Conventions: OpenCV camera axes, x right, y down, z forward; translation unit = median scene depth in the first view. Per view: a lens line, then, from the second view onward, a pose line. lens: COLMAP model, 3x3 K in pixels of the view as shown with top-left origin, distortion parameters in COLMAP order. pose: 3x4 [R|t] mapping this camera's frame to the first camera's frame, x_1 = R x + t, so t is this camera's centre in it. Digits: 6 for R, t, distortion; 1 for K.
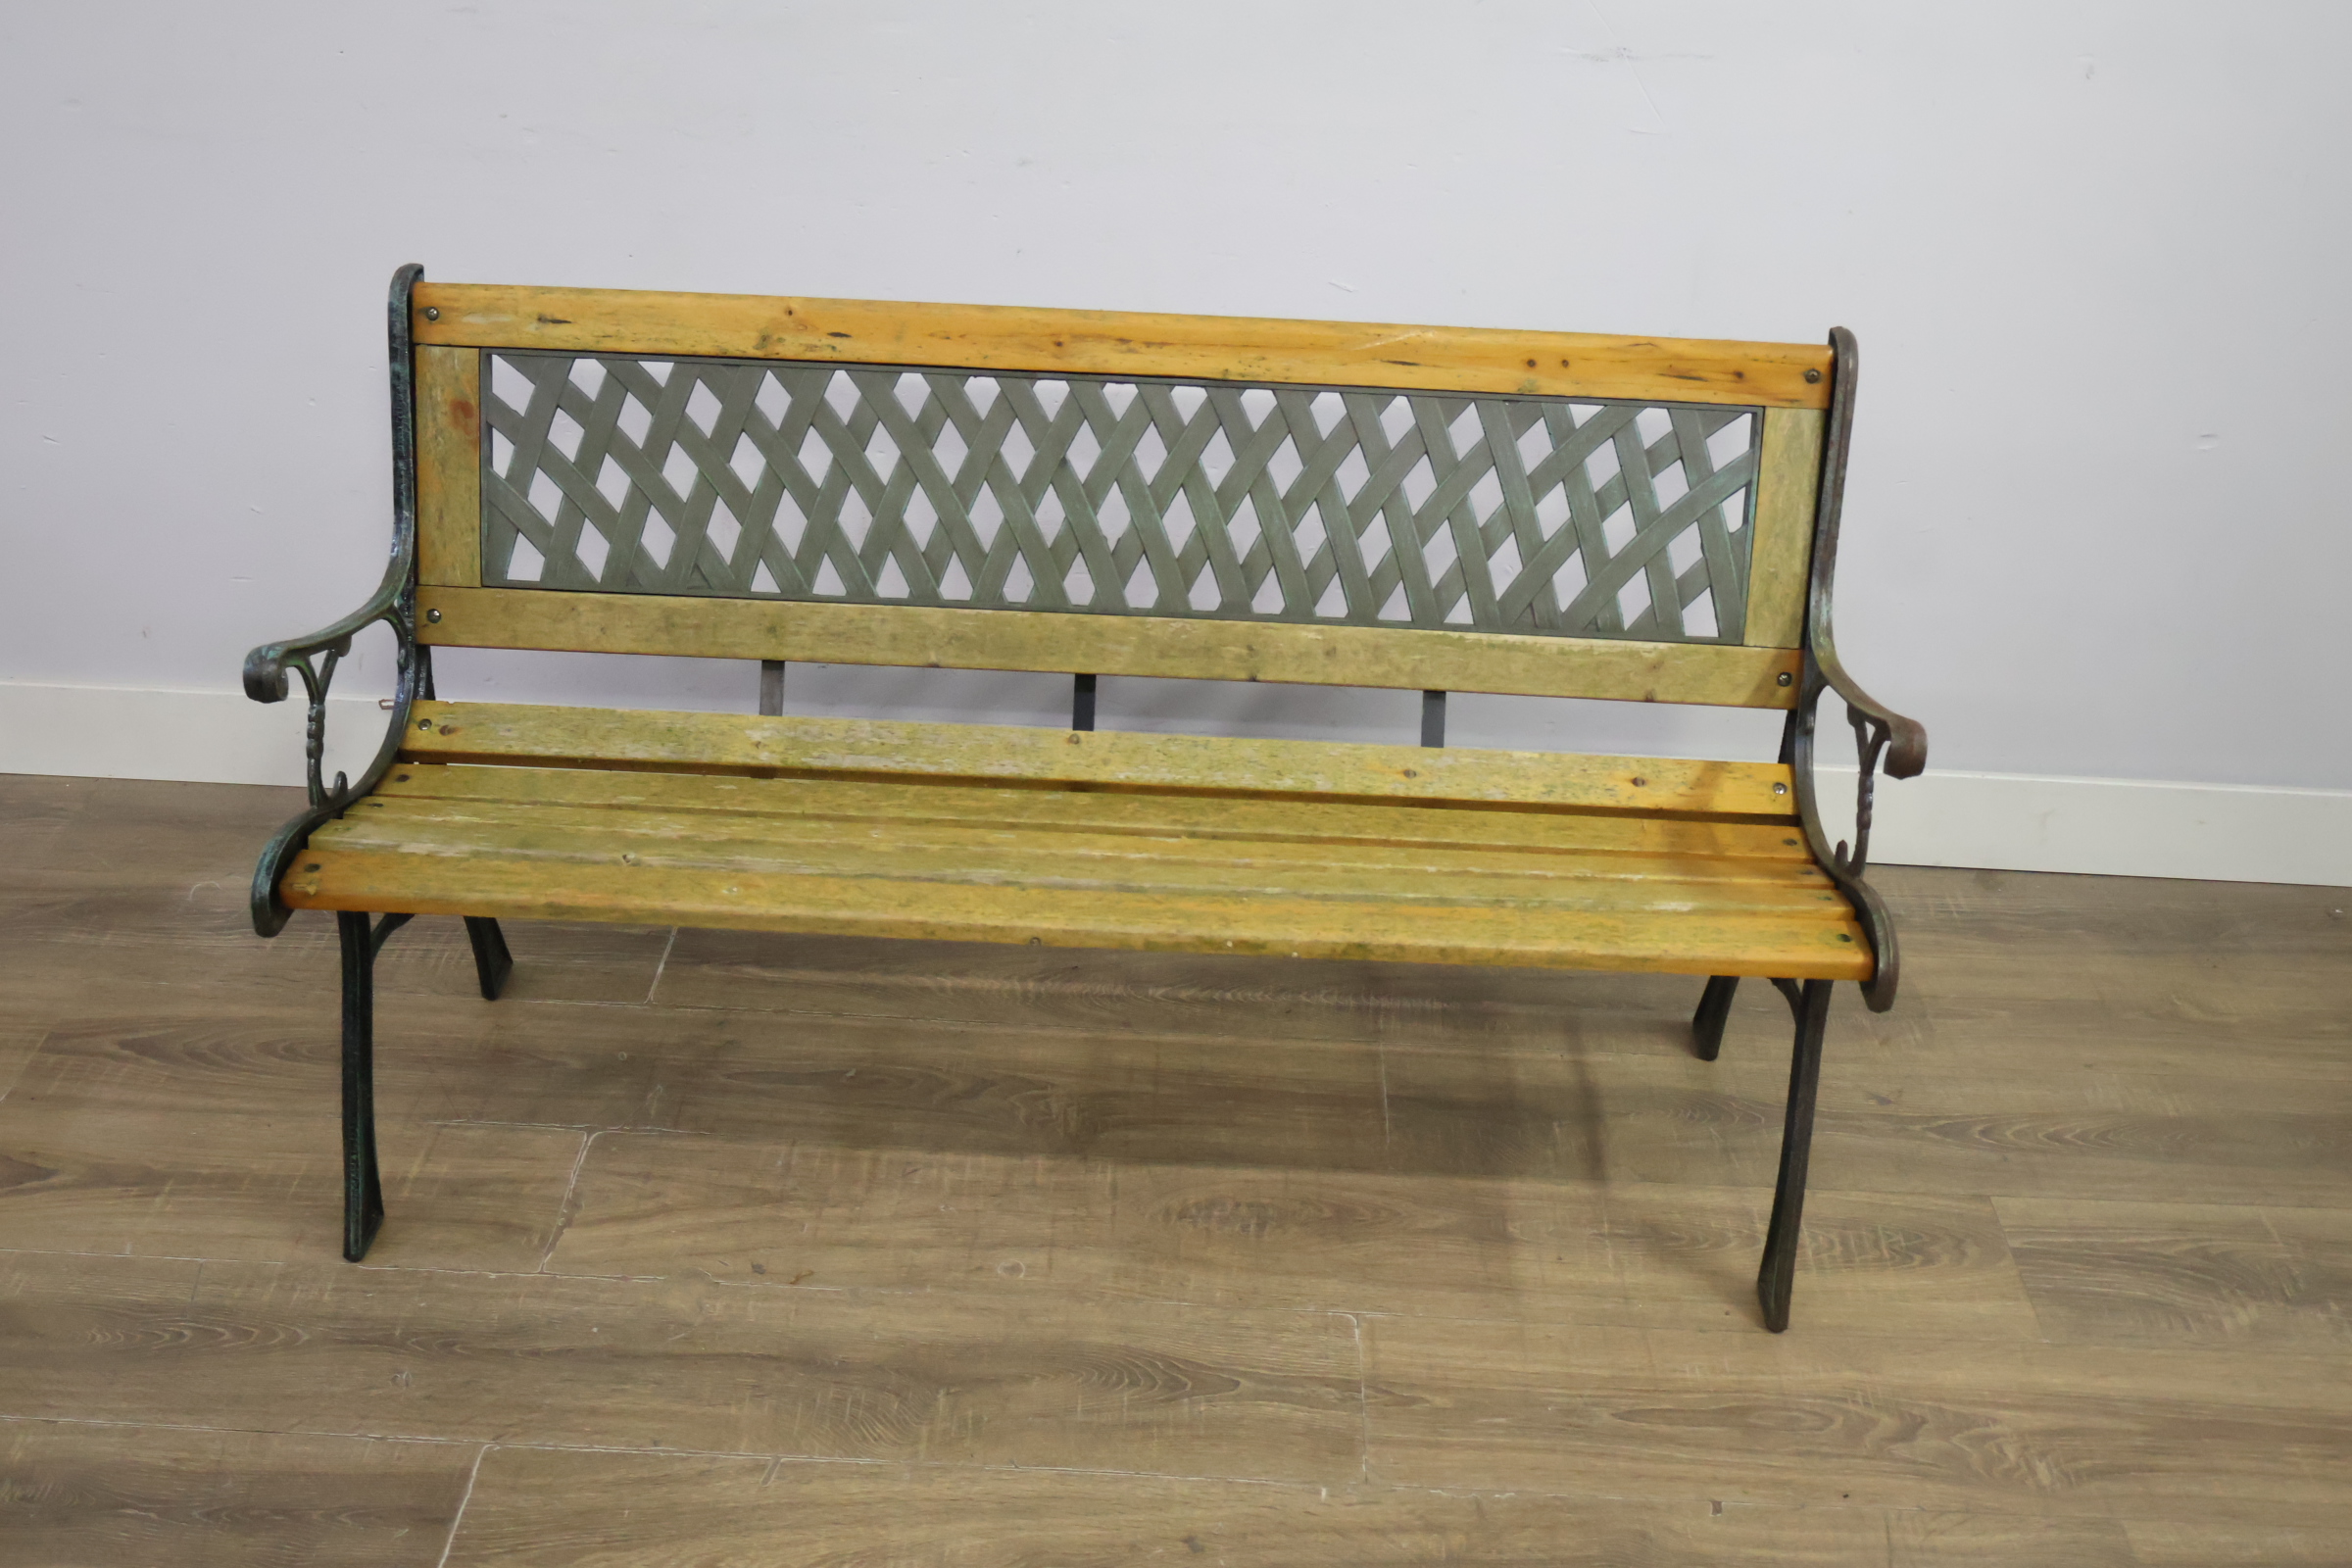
lens RADIAL K [[2558.8, 0, 1159.8], [0, 2558.8, 787.3], [0, 0, 1]] dist [0.006582, 0.000000]
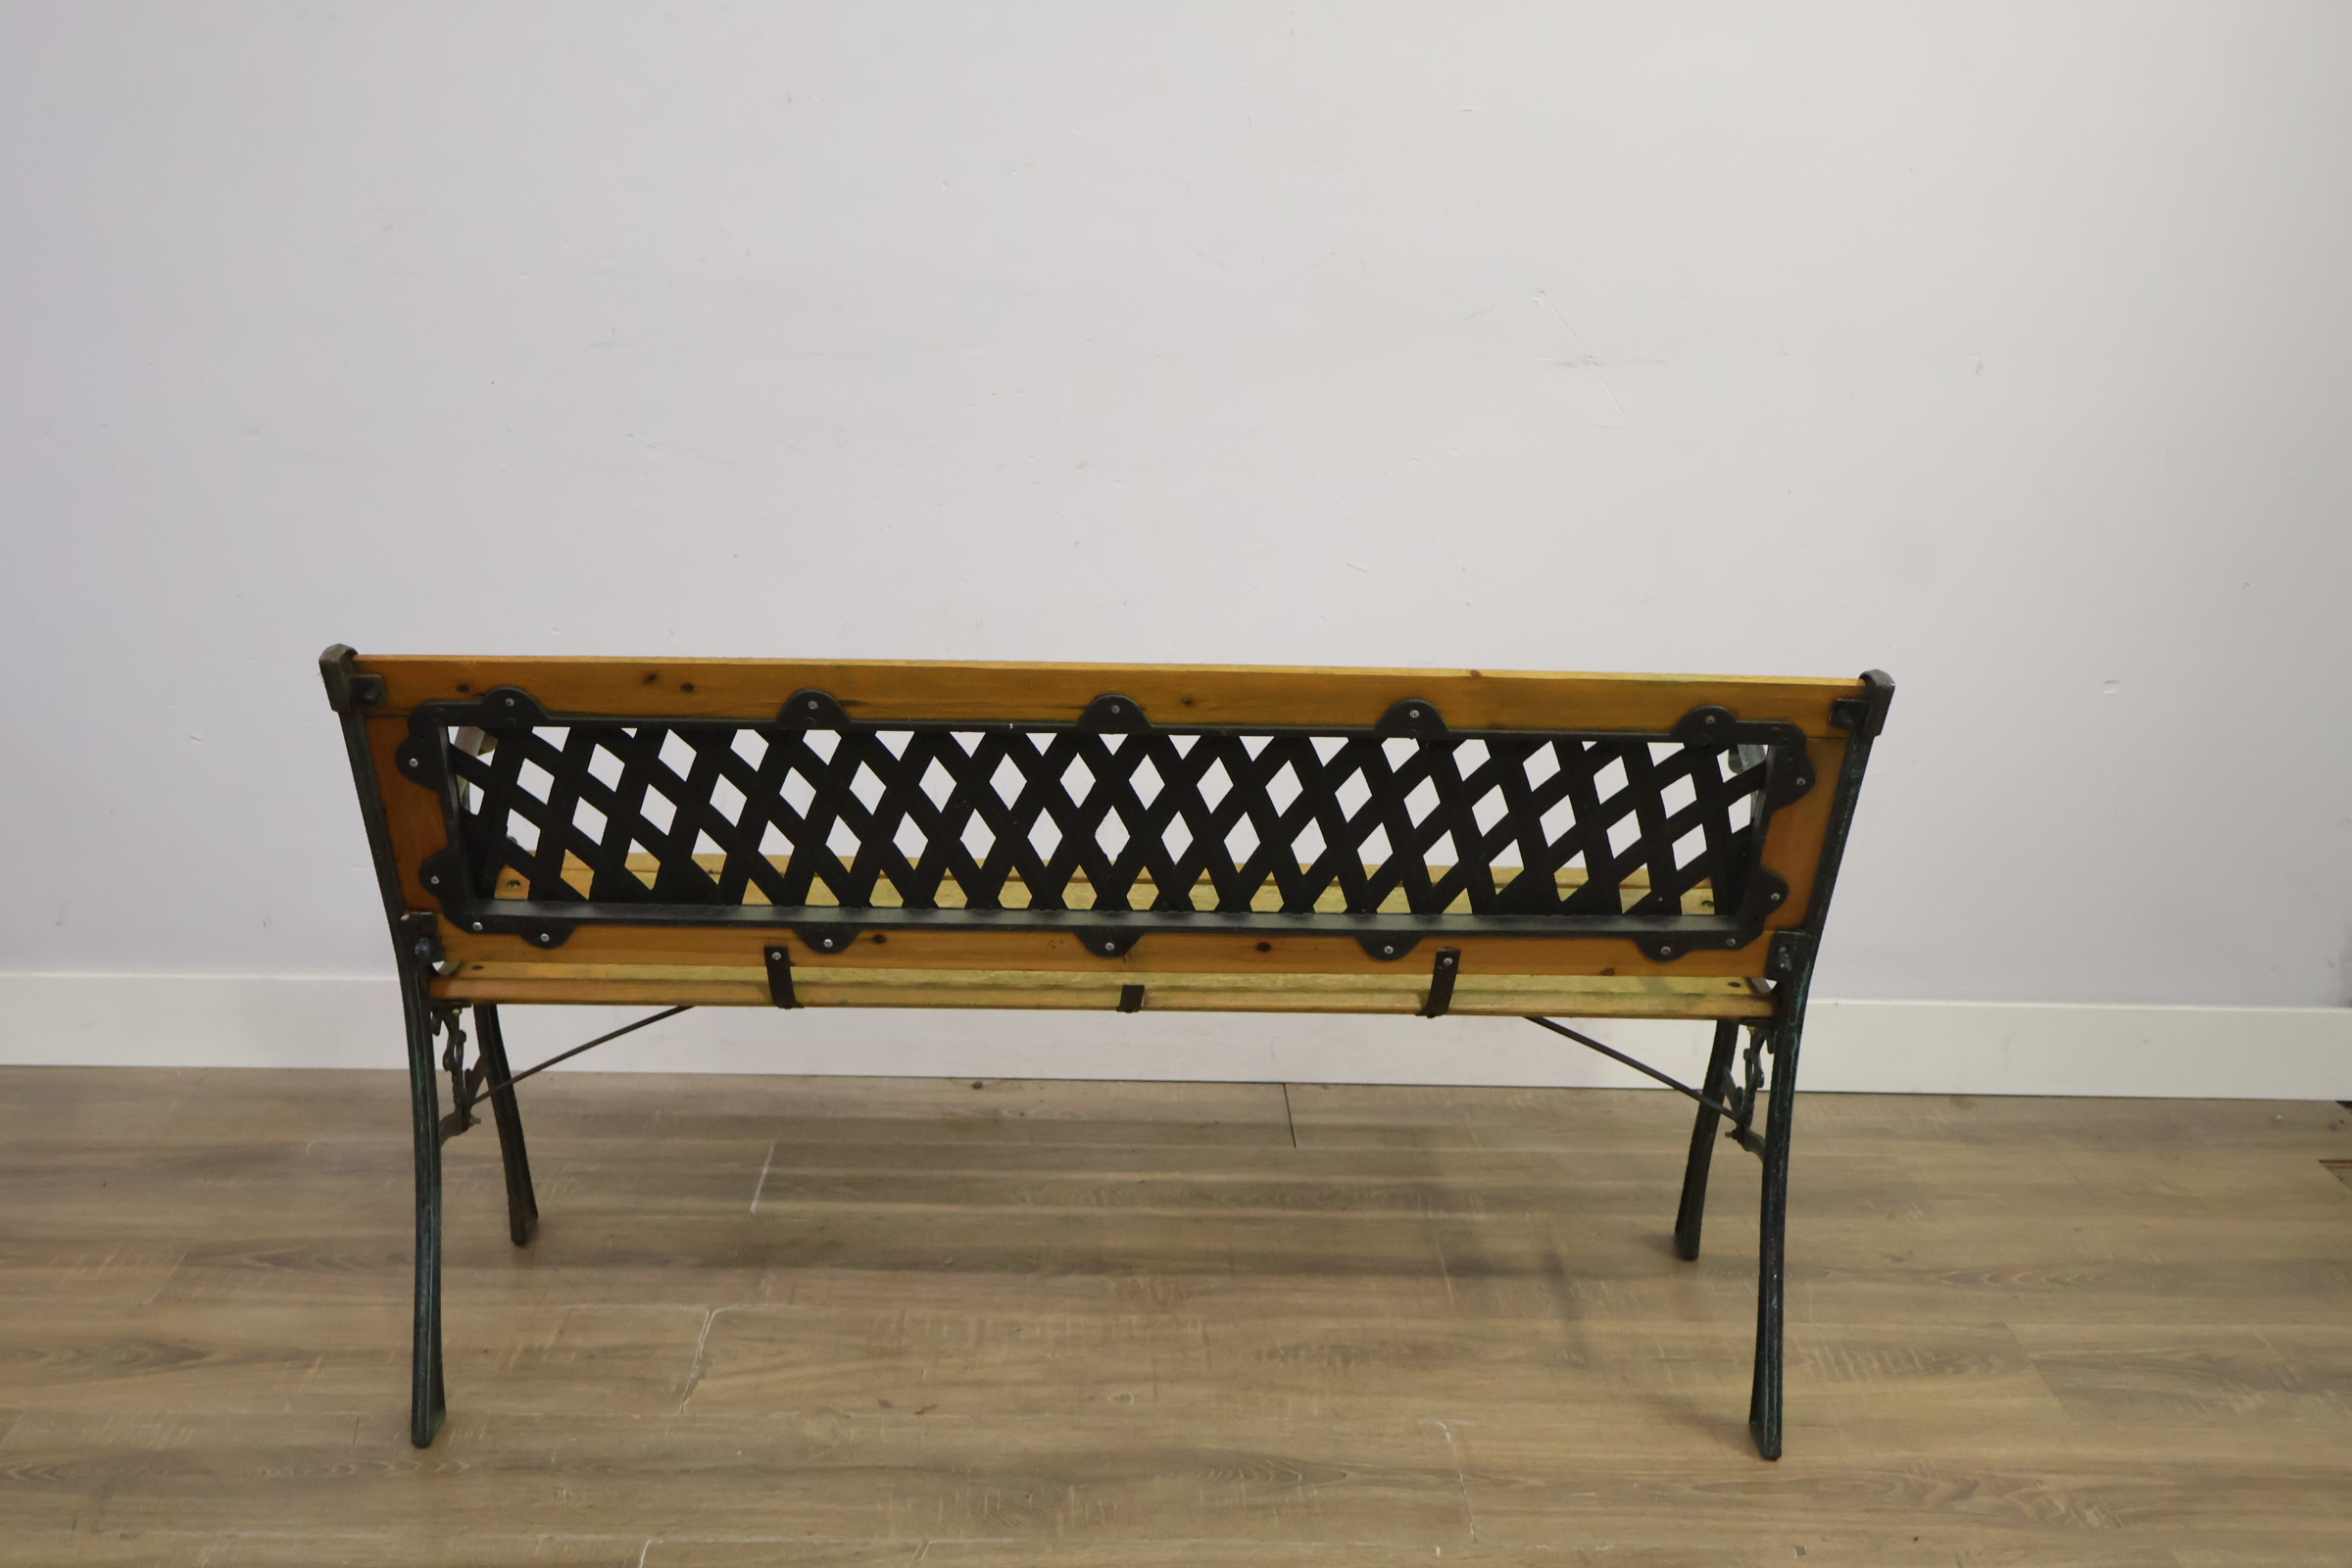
lens RADIAL K [[2558.8, 0, 1163.3], [0, 2558.8, 782.2], [0, 0, 1]] dist [0.006582, 0.000000]
pose [[0.998491, -0.025343, 0.048717, -0.086436], [0.036156, 0.971114, -0.235862, 0.192247], [-0.041332, 0.237268, 0.970565, -0.103222]]
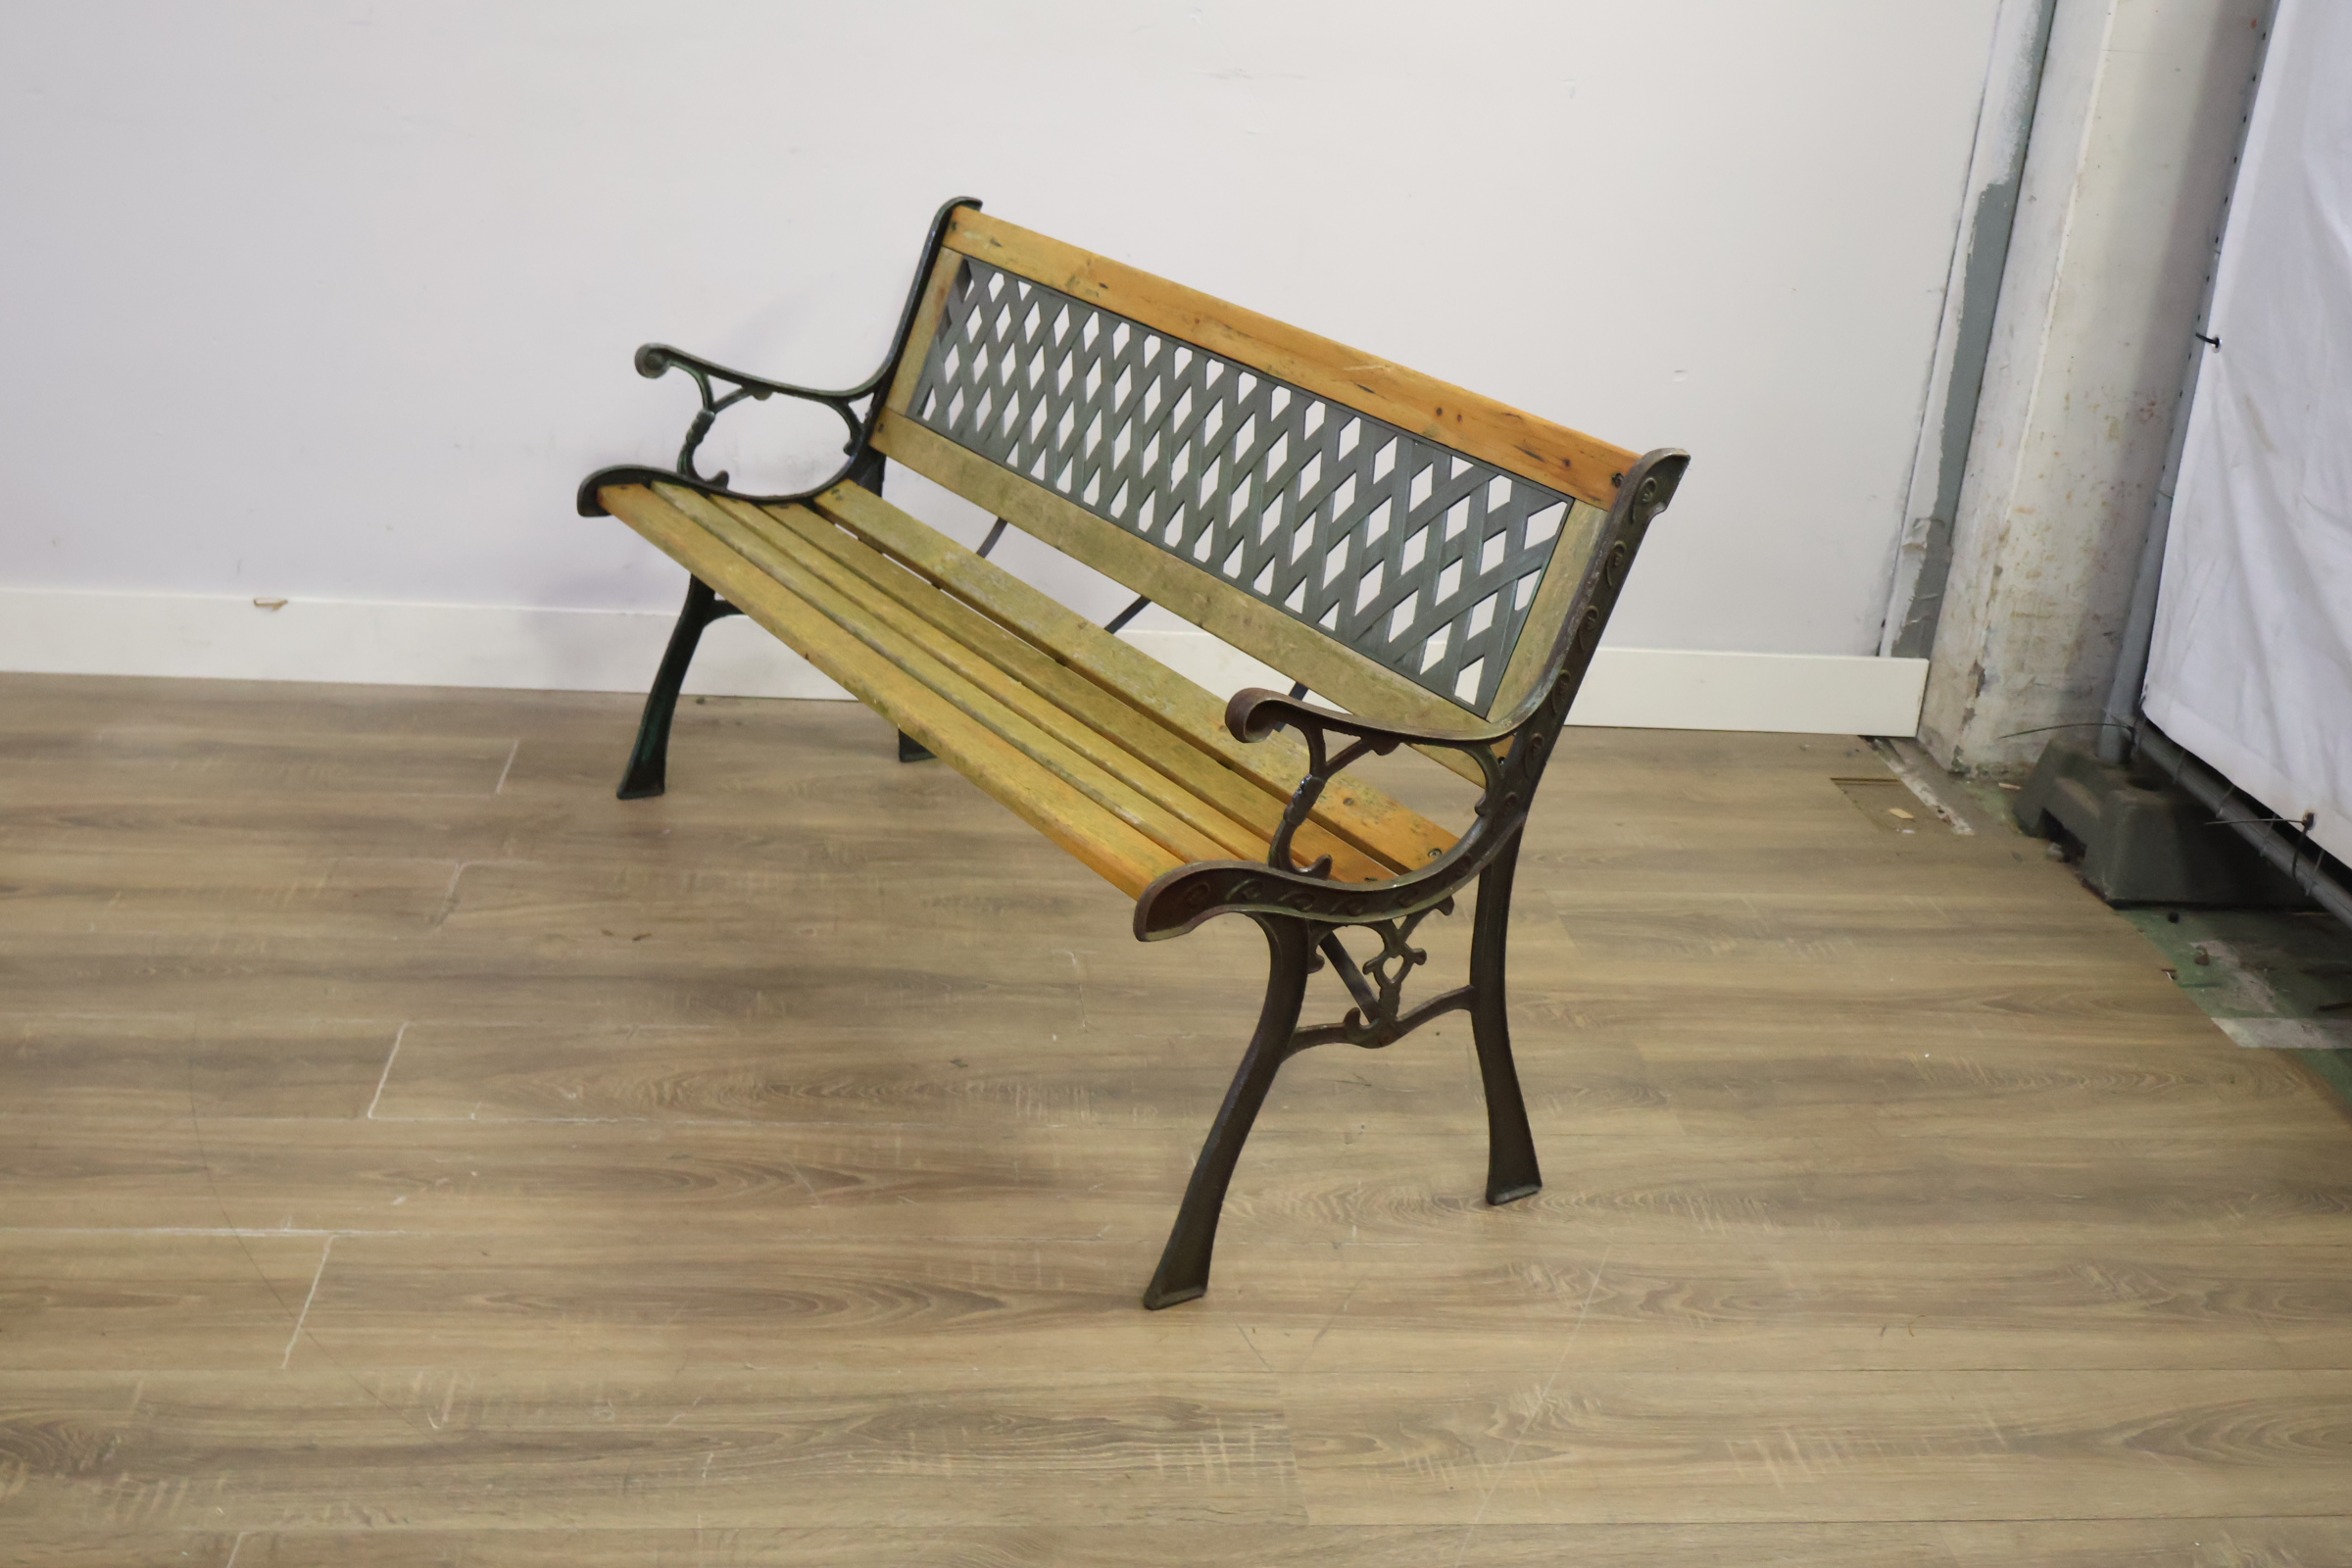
lens RADIAL K [[2558.8, 0, 1159.5], [0, 2558.8, 770.1], [0, 0, 1]] dist [0.006582, 0.000000]
pose [[0.991388, -0.014884, 0.130112, -0.048190], [0.033319, 0.989493, -0.140687, 0.297189], [-0.126651, 0.143811, 0.981467, -0.304149]]
